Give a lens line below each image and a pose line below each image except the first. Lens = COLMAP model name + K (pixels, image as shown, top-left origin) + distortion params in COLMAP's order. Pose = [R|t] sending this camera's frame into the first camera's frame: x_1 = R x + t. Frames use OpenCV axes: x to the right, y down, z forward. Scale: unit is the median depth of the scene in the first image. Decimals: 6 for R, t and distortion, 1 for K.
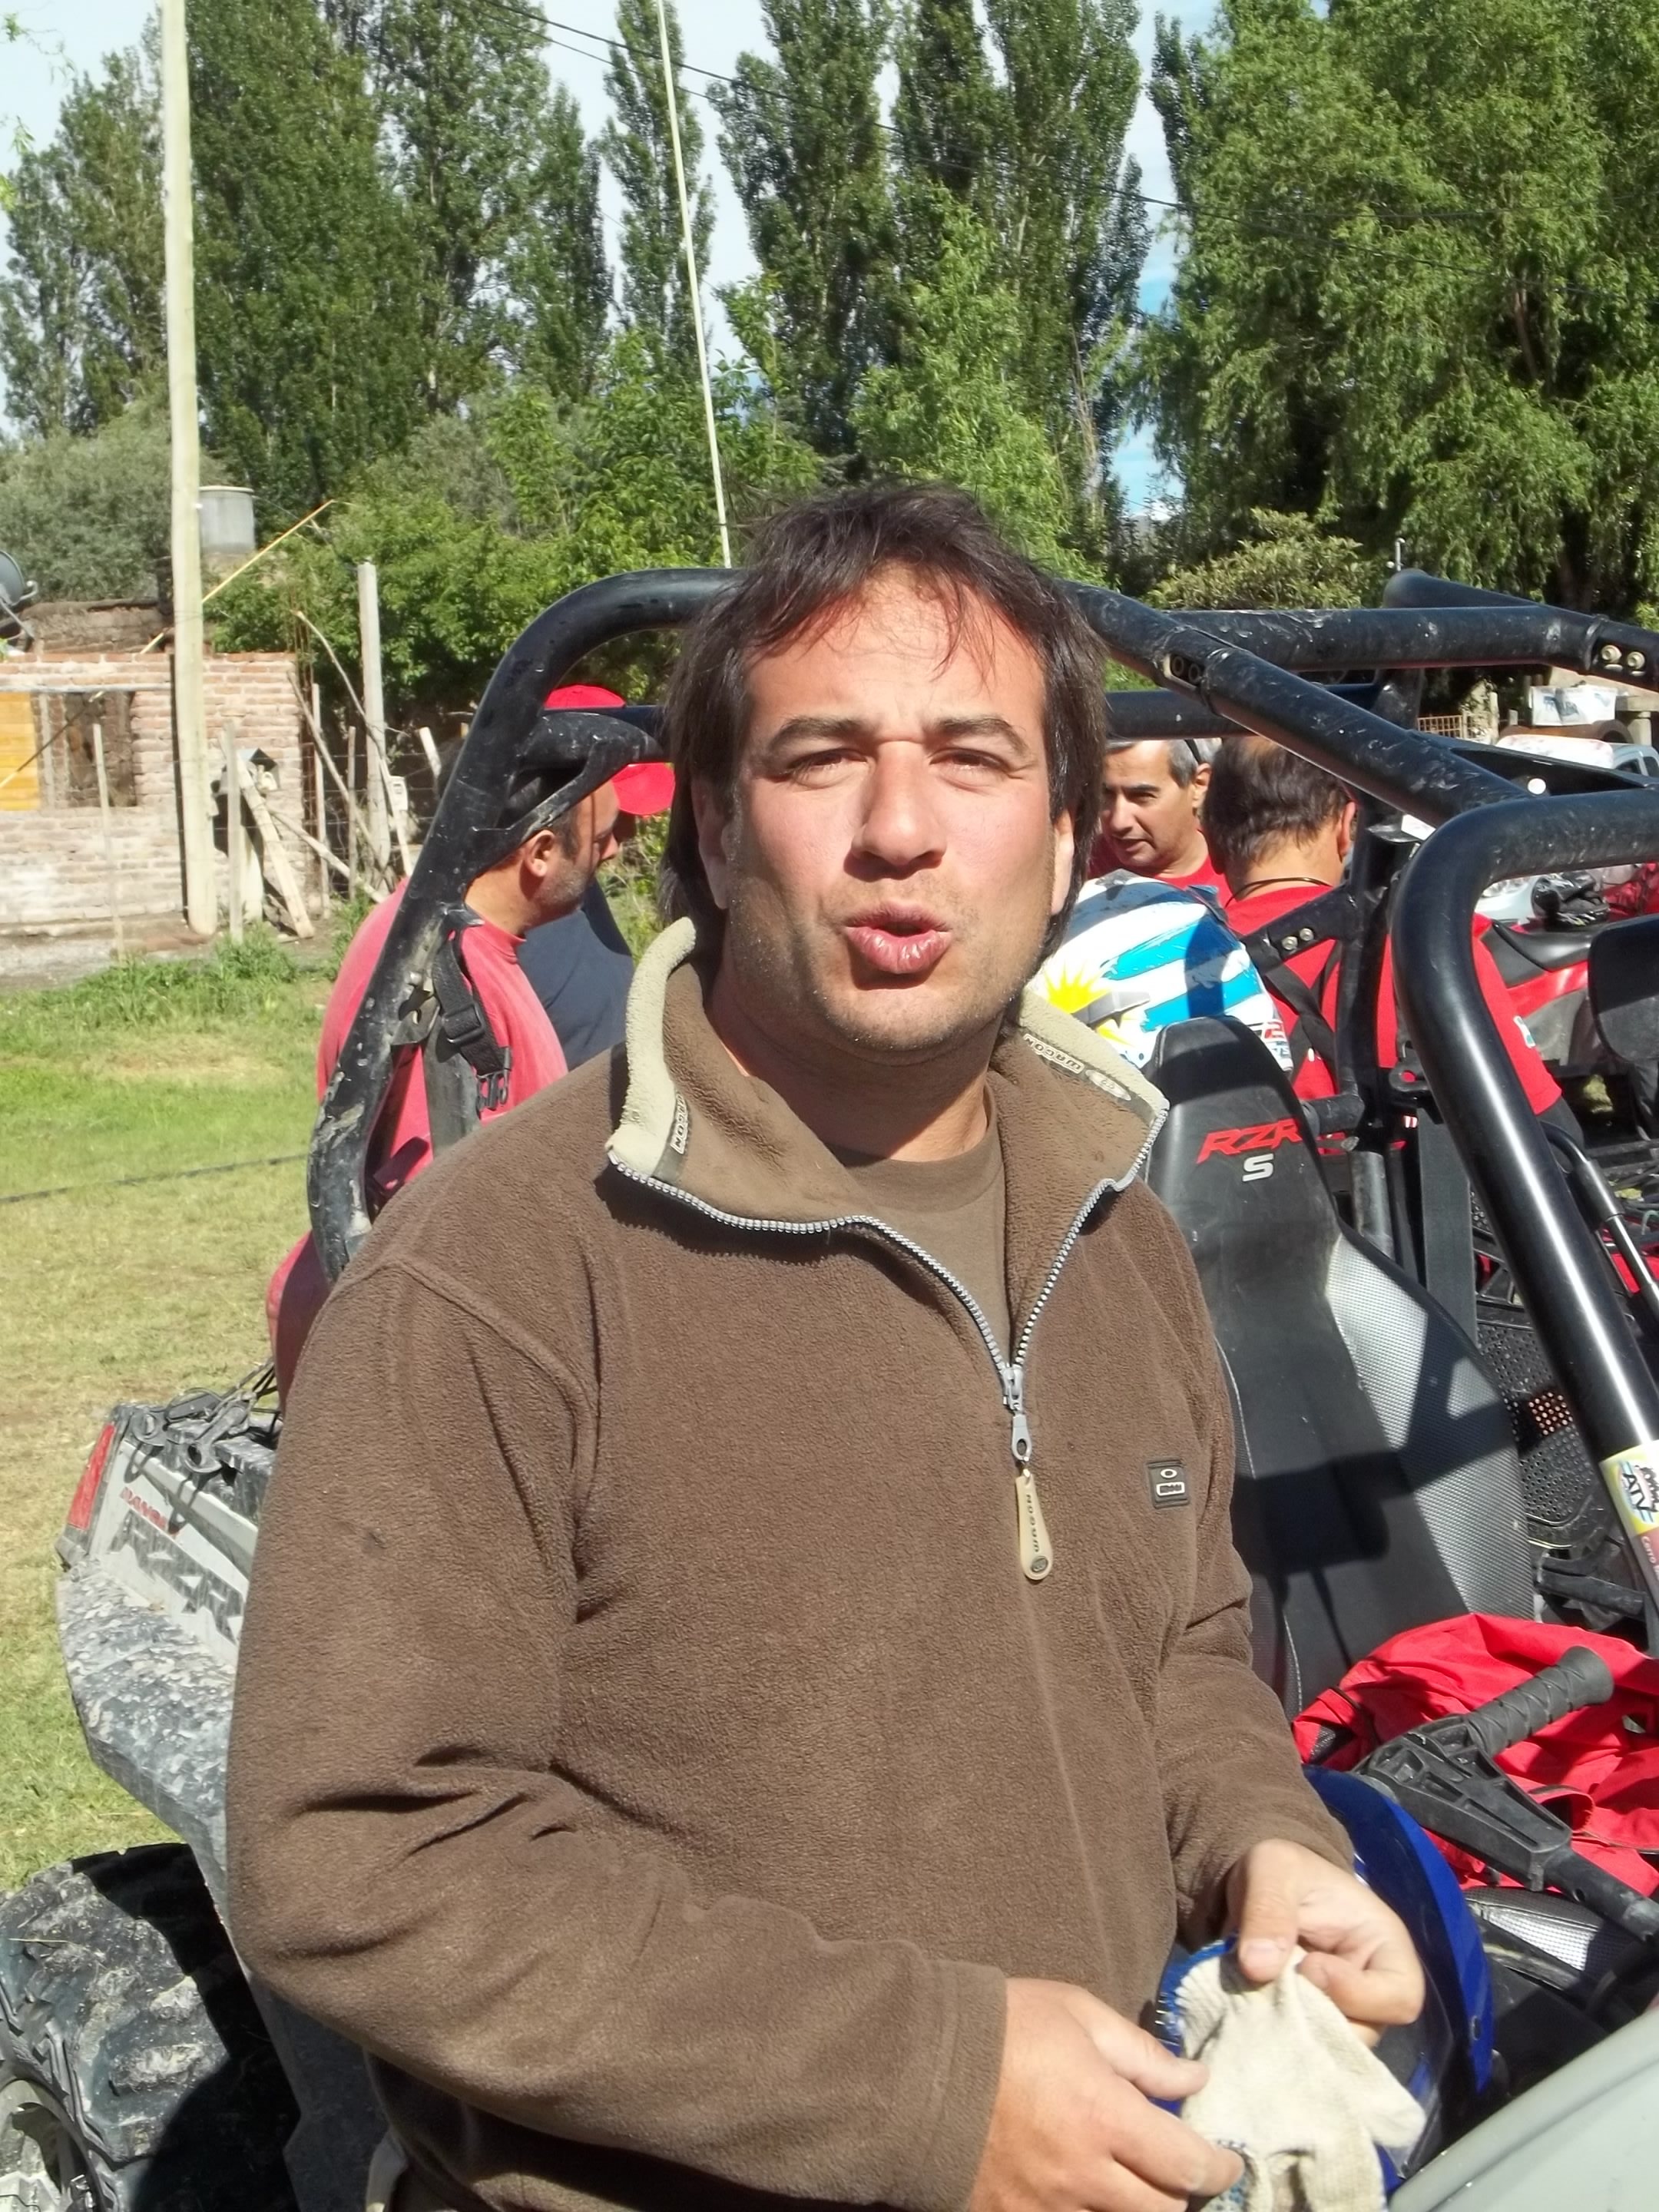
lens RADIAL K [[2936.1, 0, 829.5], [0, 2936.1, 1106.0], [0, 0, 1]] dist [-0.052125, 0.171078]
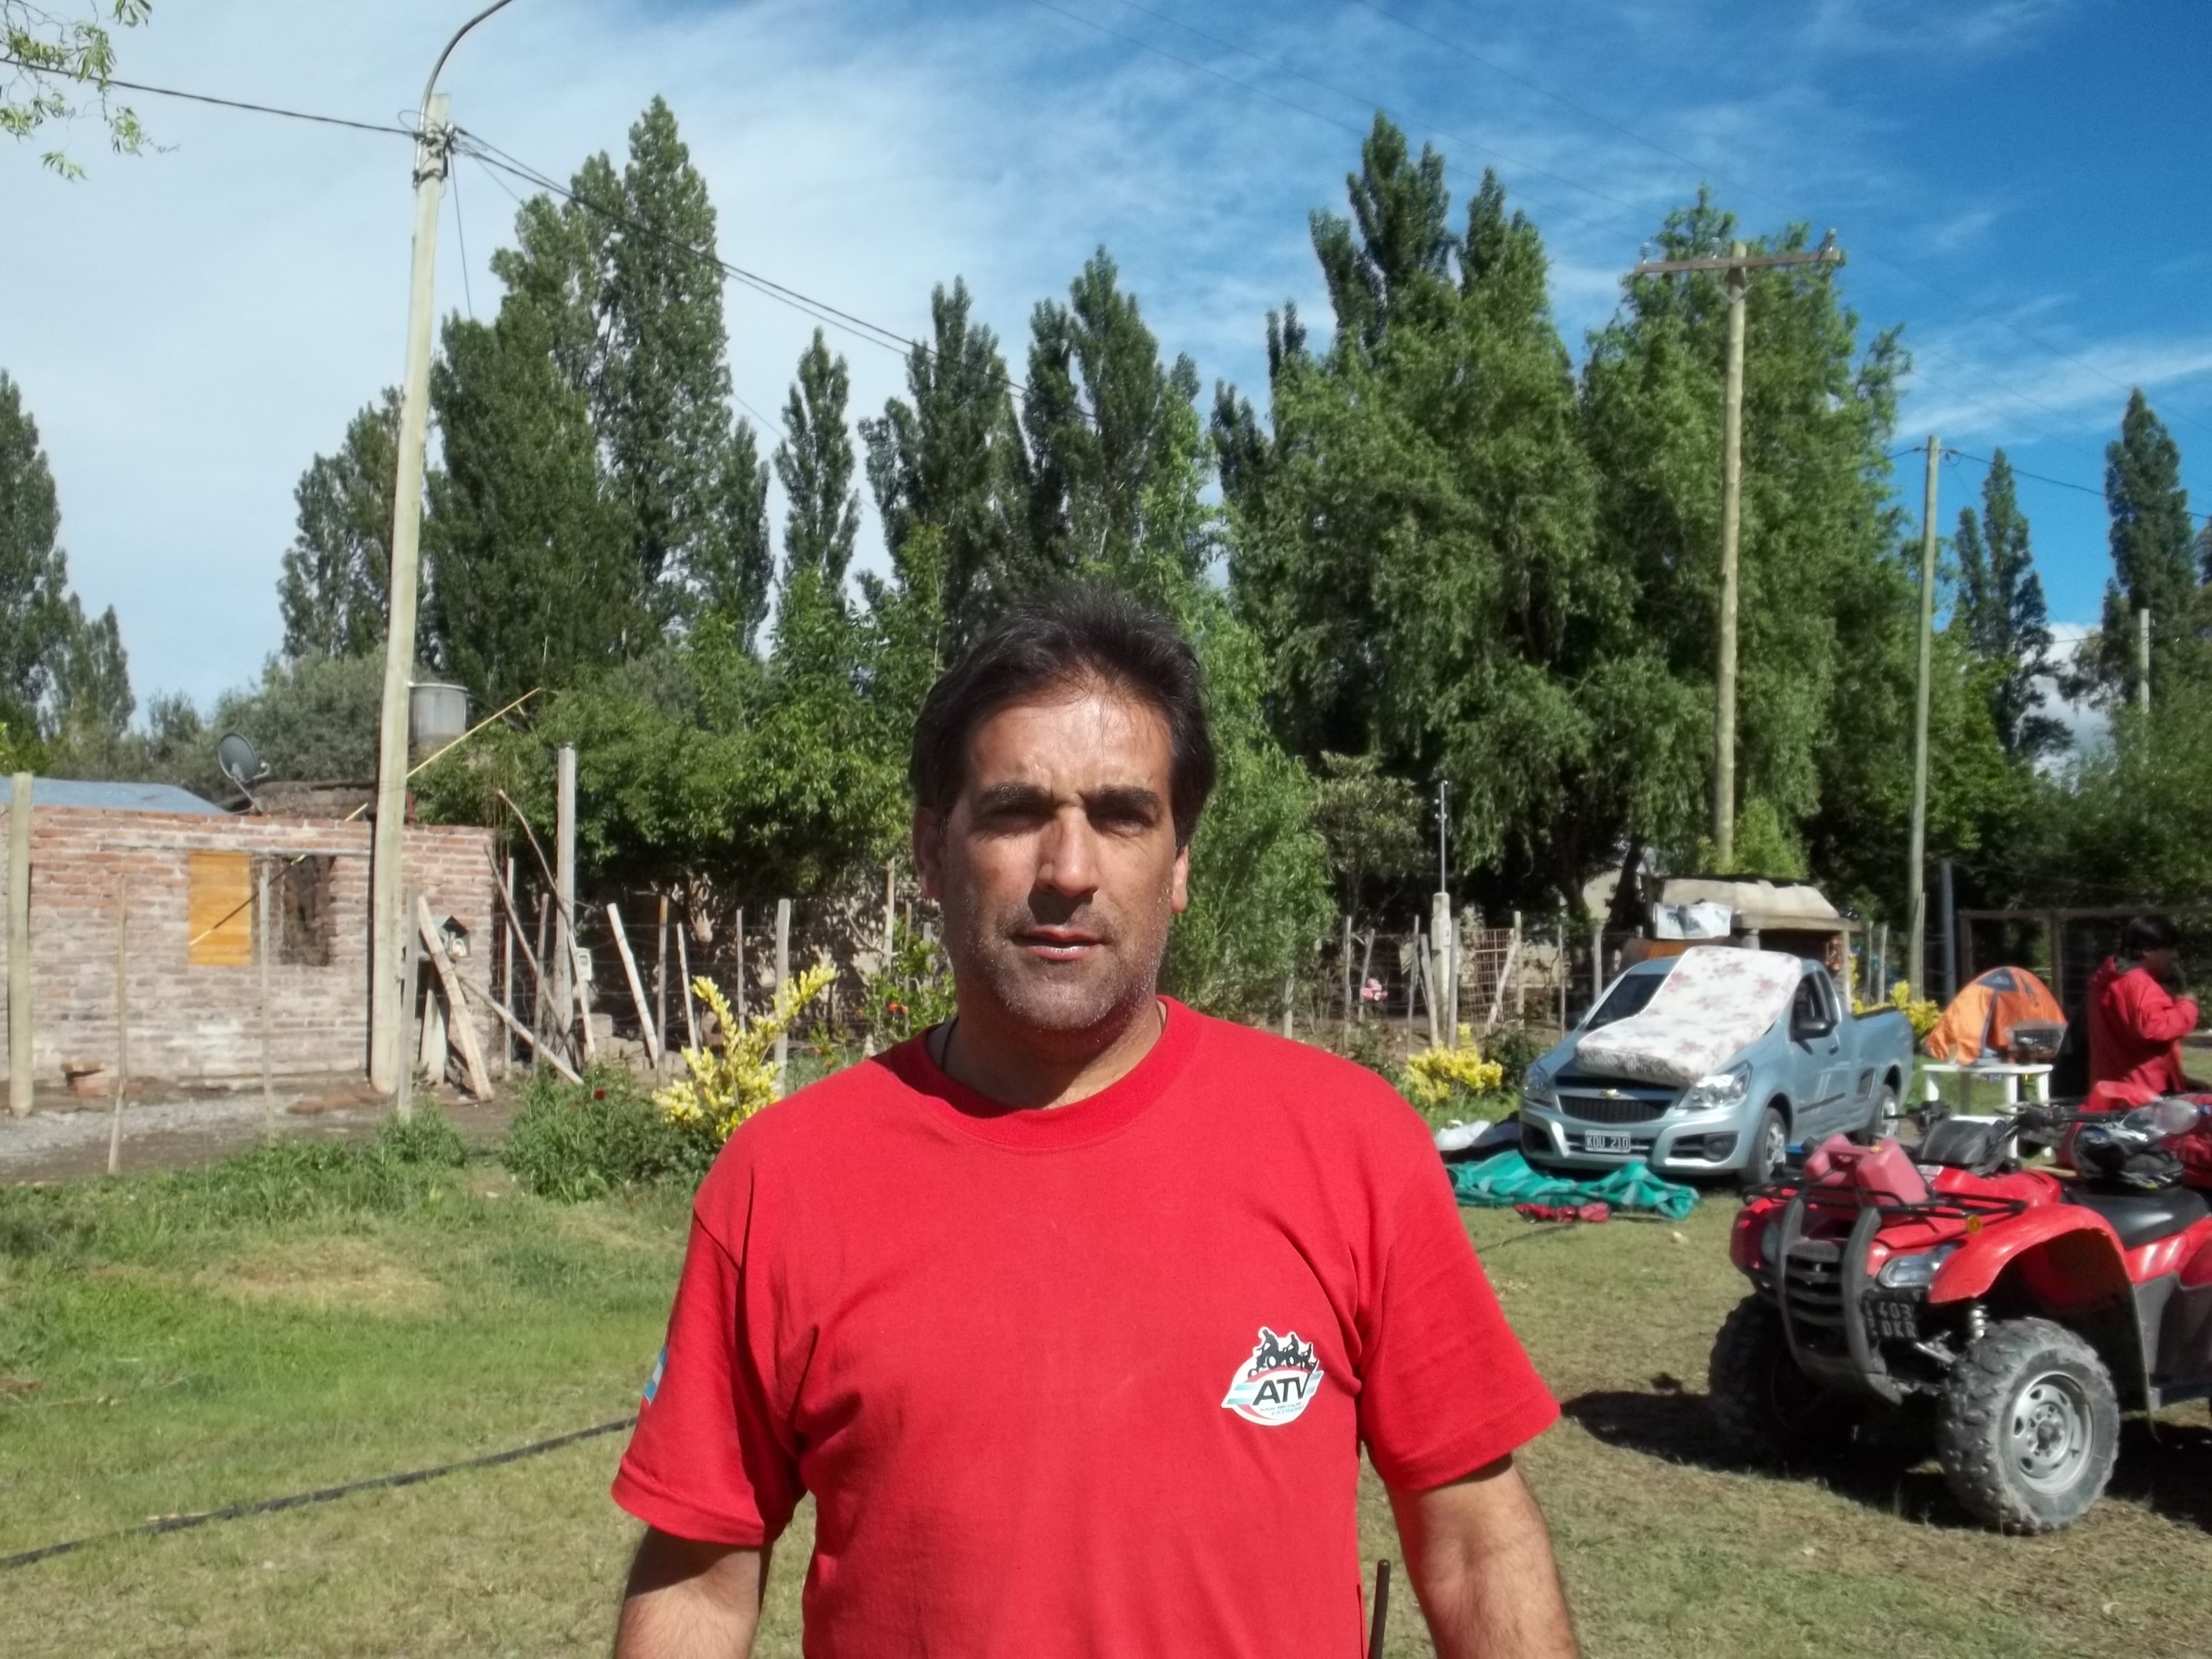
lens RADIAL K [[2142.0, 0, 1106.0], [0, 2142.0, 829.5], [0, 0, 1]] dist [-0.082133, 0.022727]
pose [[0.994354, 0.041296, 0.097753, -0.026478], [-0.023666, 0.984271, -0.175072, -0.017419], [-0.103445, 0.171770, 0.979691, 0.157515]]
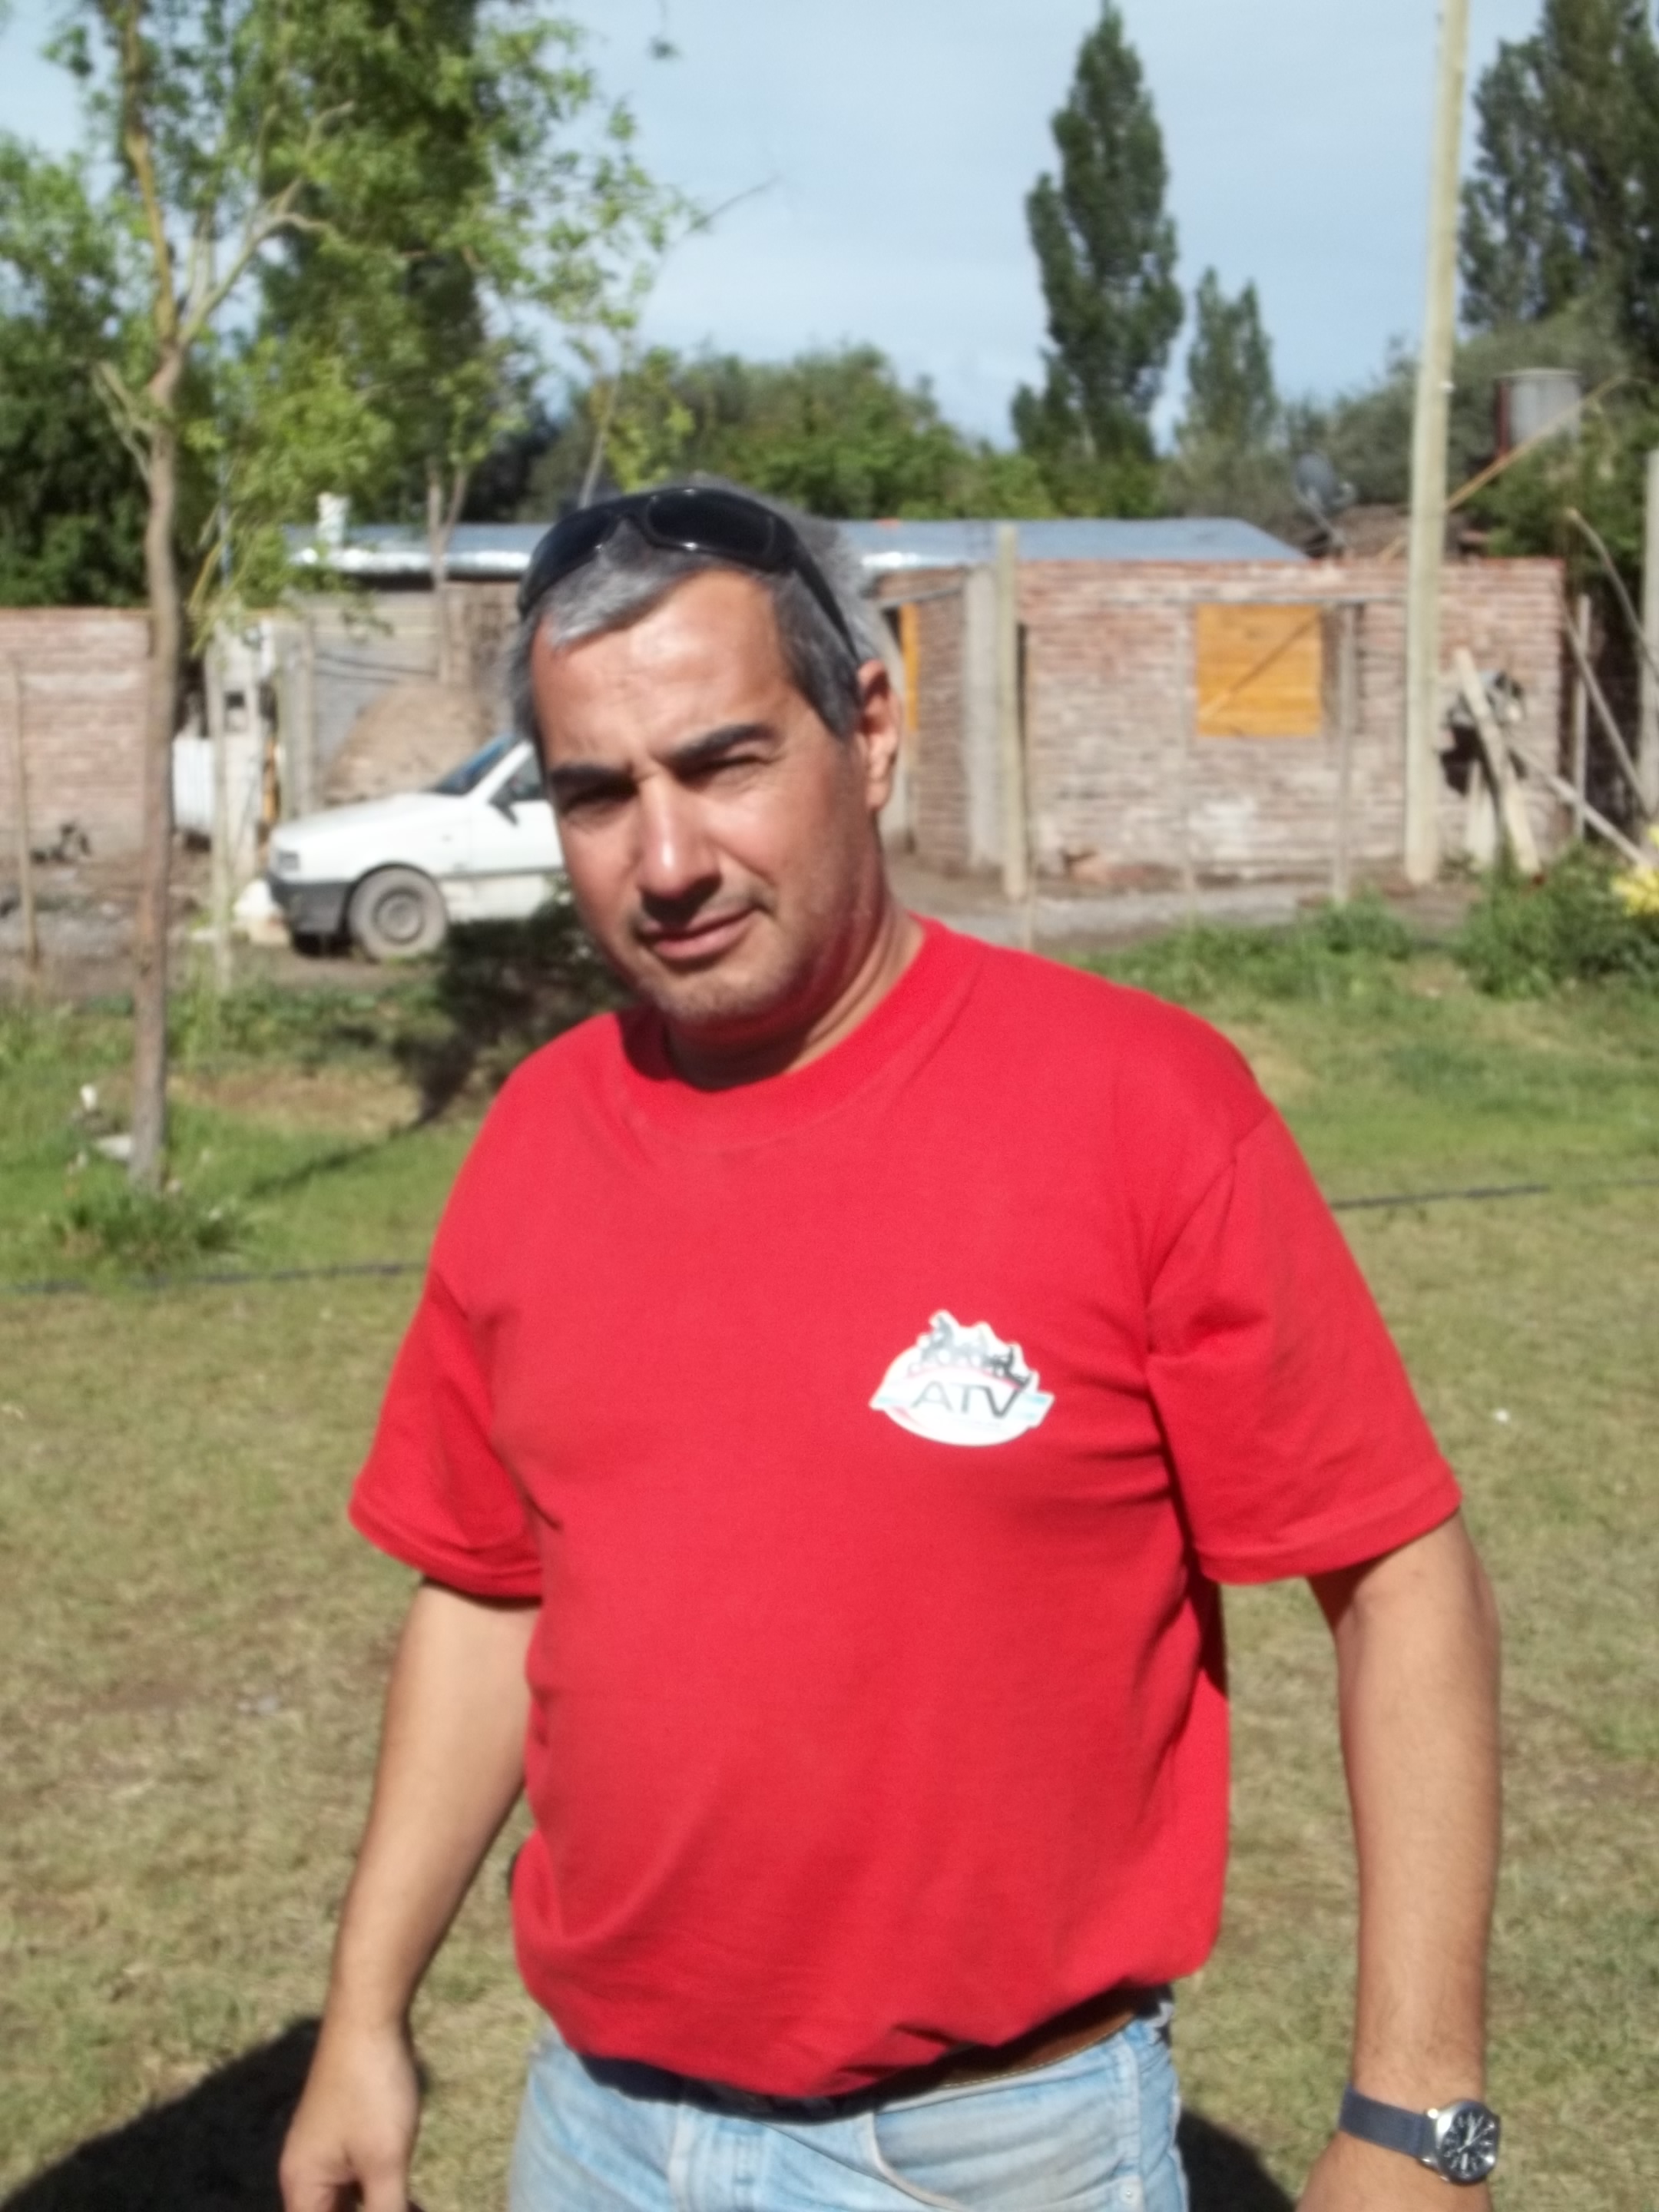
lens RADIAL K [[2936.1, 0, 829.5], [0, 2936.1, 1106.0], [0, 0, 1]] dist [-0.052125, 0.171078]
pose [[0.875854, 0.082284, -0.475509, 0.034373], [-0.069552, 0.996592, 0.044344, -0.013489], [0.477537, -0.005766, 0.878593, 0.105560]]
